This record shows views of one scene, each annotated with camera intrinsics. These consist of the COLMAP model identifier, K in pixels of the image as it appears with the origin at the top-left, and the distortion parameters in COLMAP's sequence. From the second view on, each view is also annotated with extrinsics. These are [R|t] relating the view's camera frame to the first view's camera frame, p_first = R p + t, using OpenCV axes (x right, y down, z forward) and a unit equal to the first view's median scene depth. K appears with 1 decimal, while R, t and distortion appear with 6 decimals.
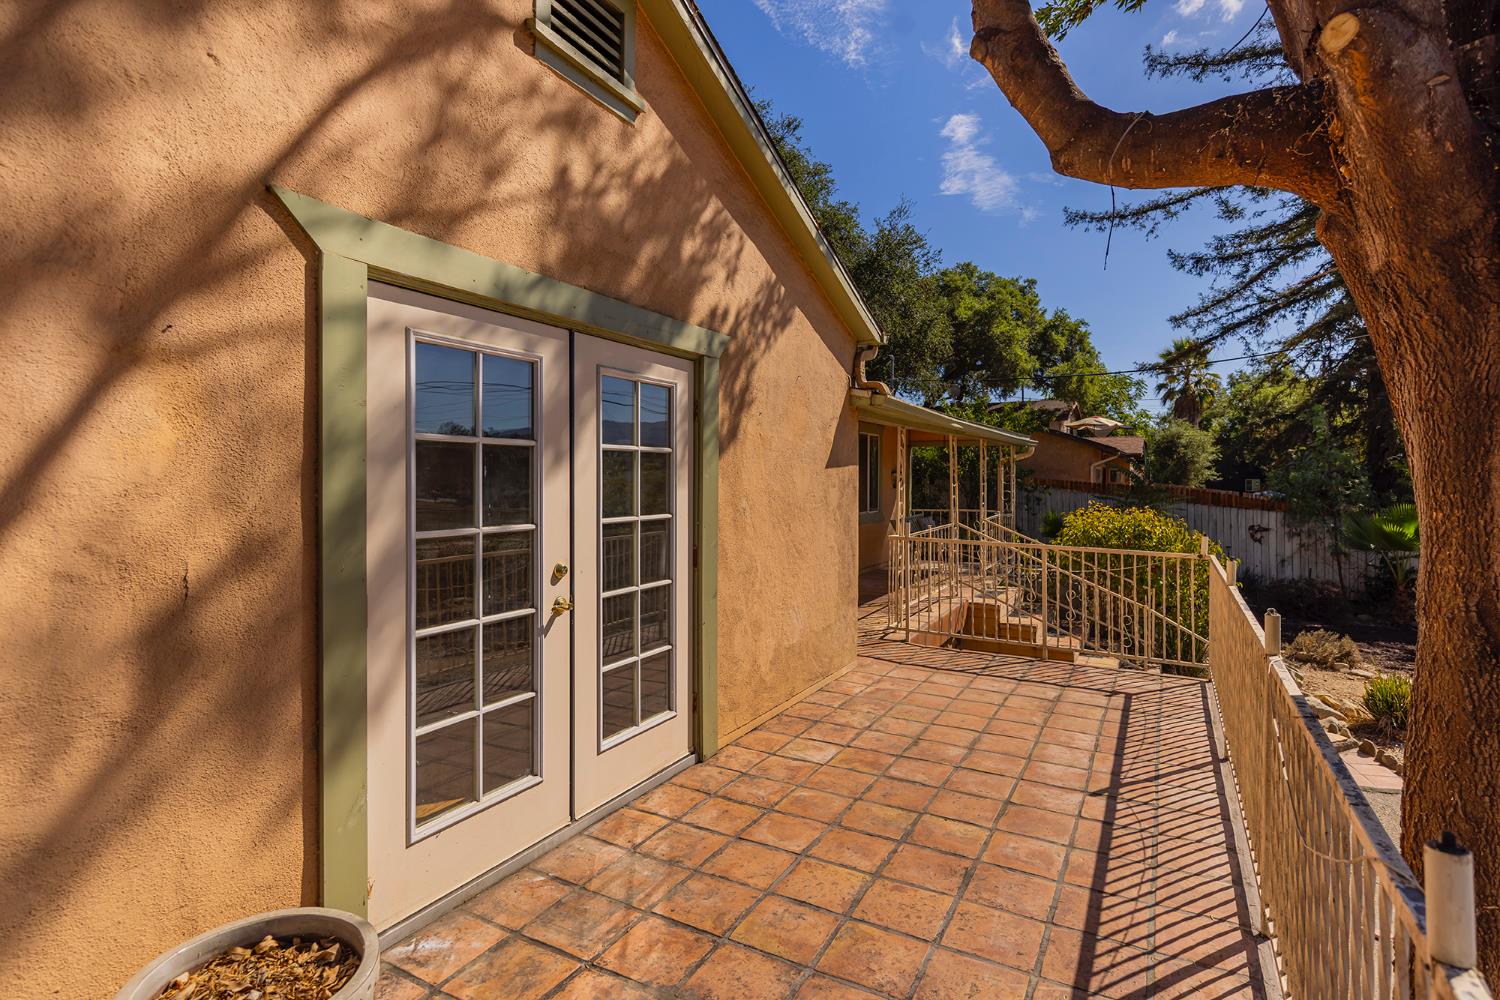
lens RADIAL K [[746.9, 0, 748.2], [0, 746.9, 494.8], [0, 0, 1]] dist [0.006176, 0.000661]
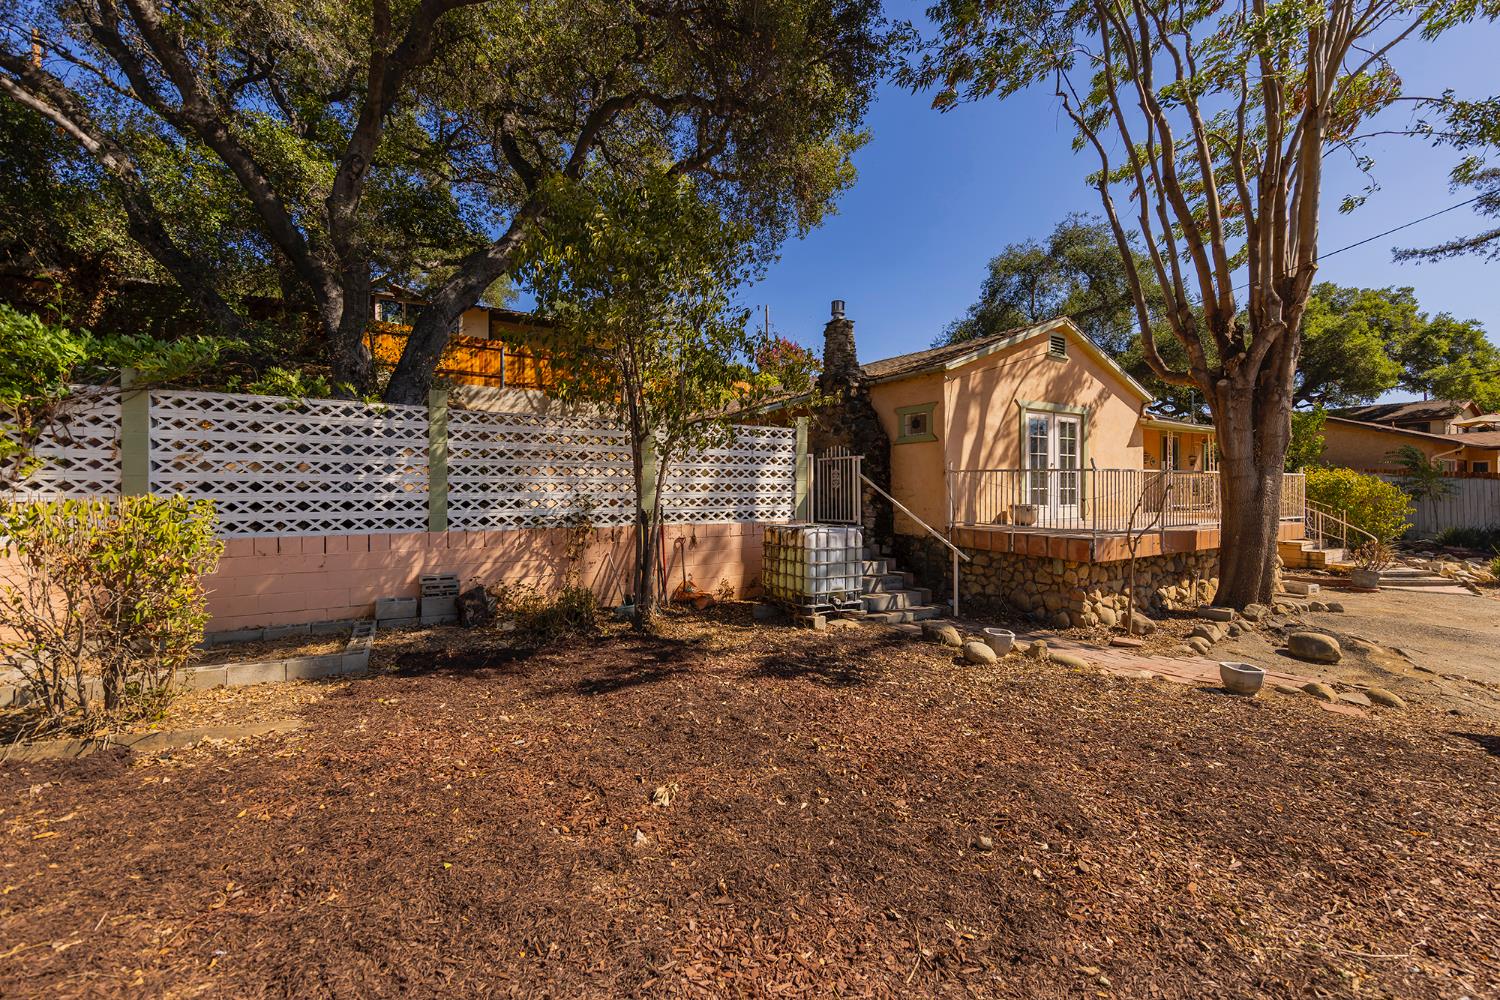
lens RADIAL K [[650.2, 0, 741.3], [0, 650.2, 494.9], [0, 0, 1]] dist [0.010743, 0.000147]
pose [[0.876878, -0.004489, -0.480693, 0.000730], [-0.005781, 0.999786, -0.019882, 0.034766], [0.480679, 0.020213, 0.876664, -0.319316]]
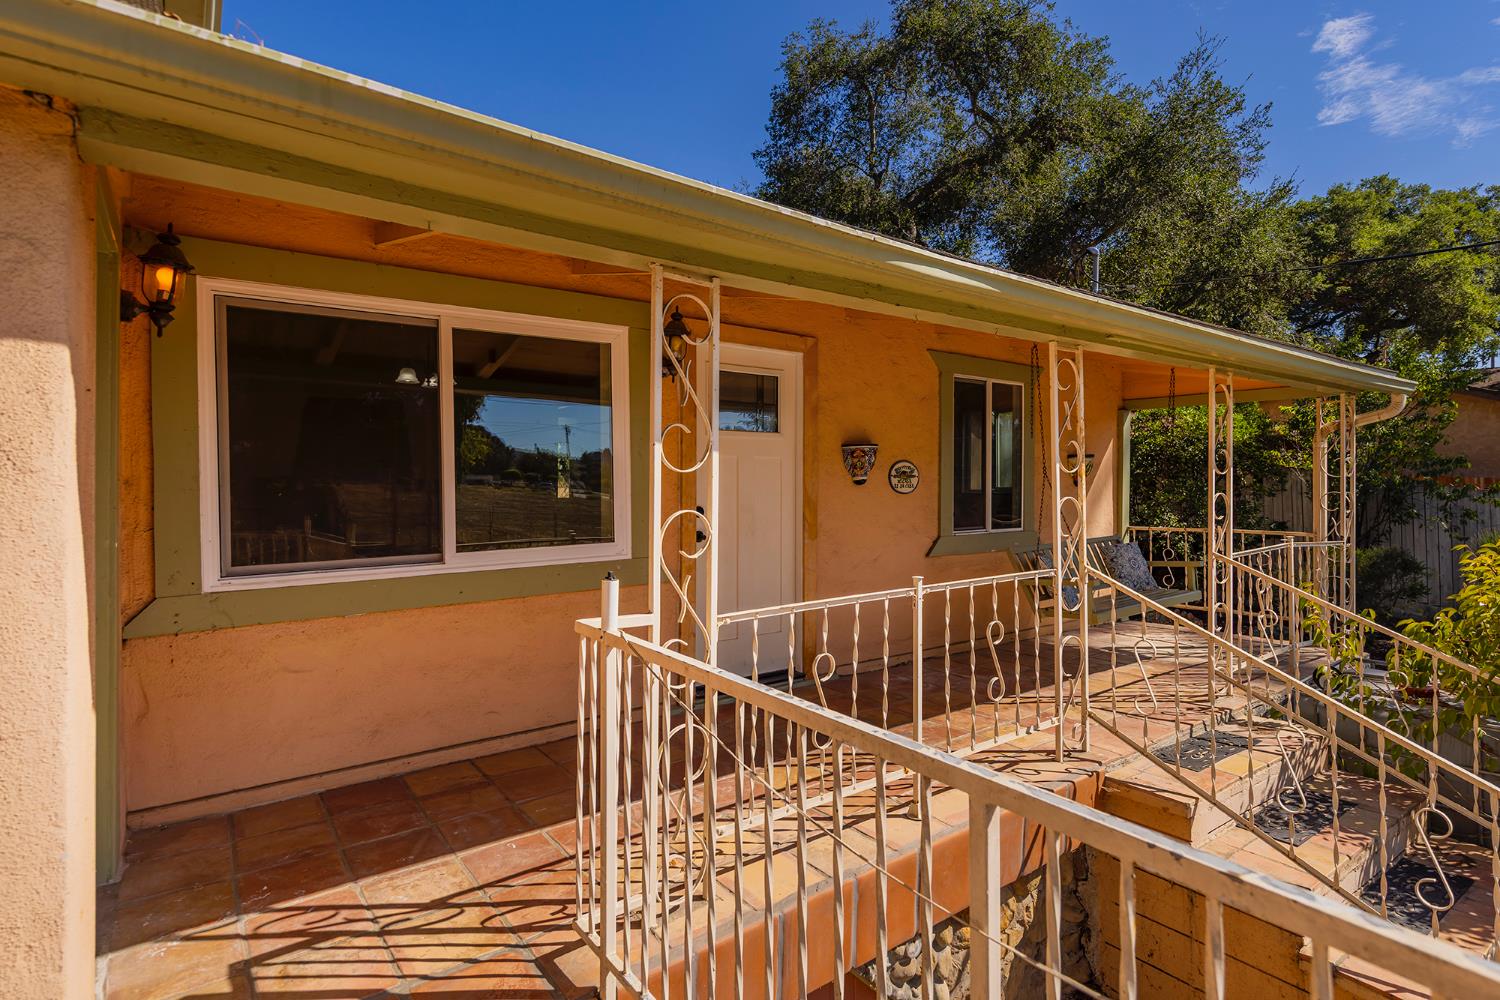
lens RADIAL K [[746.9, 0, 758.0], [0, 746.9, 488.4], [0, 0, 1]] dist [0.006176, 0.000661]
pose [[0.908778, 0.008934, -0.417185, 0.071557], [-0.015716, 0.999794, -0.012825, 0.001535], [0.416985, 0.018211, 0.908731, 0.143128]]
